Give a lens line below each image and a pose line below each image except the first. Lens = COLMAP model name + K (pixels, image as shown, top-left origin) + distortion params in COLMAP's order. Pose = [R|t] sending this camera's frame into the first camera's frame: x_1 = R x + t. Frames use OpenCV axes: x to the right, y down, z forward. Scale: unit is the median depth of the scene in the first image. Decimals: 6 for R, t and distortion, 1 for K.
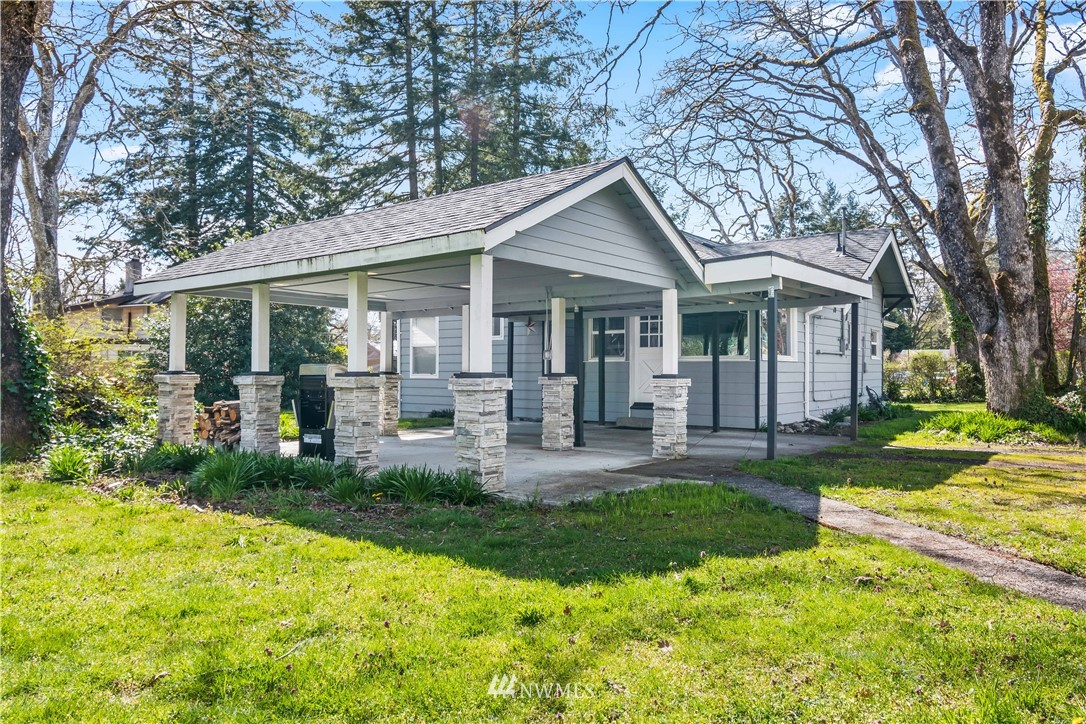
lens RADIAL K [[741.0, 0, 543.0], [0, 741.0, 362.0], [0, 0, 1]] dist [0.000222, -0.000003]
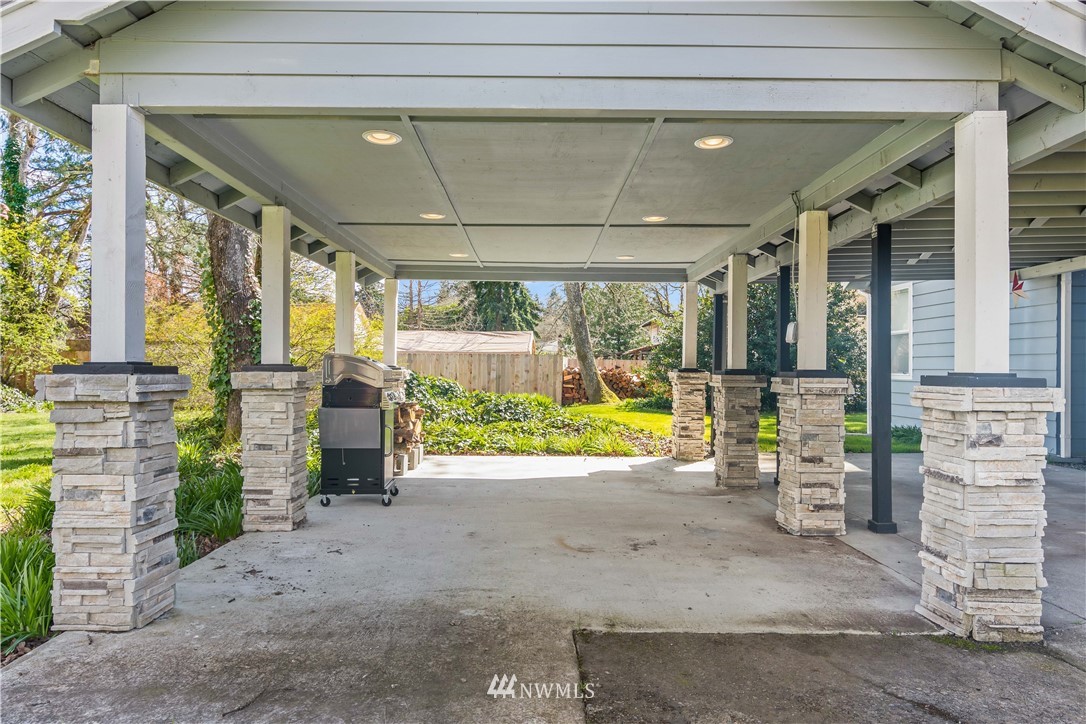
lens RADIAL K [[686.7, 0, 543.0], [0, 686.7, 362.0], [0, 0, 1]] dist [0.003089, 0.000663]
pose [[0.622325, -0.004496, -0.782746, 0.290478], [0.003934, 0.999989, -0.002616, 0.010742], [0.782749, -0.001451, 0.622336, 0.652387]]
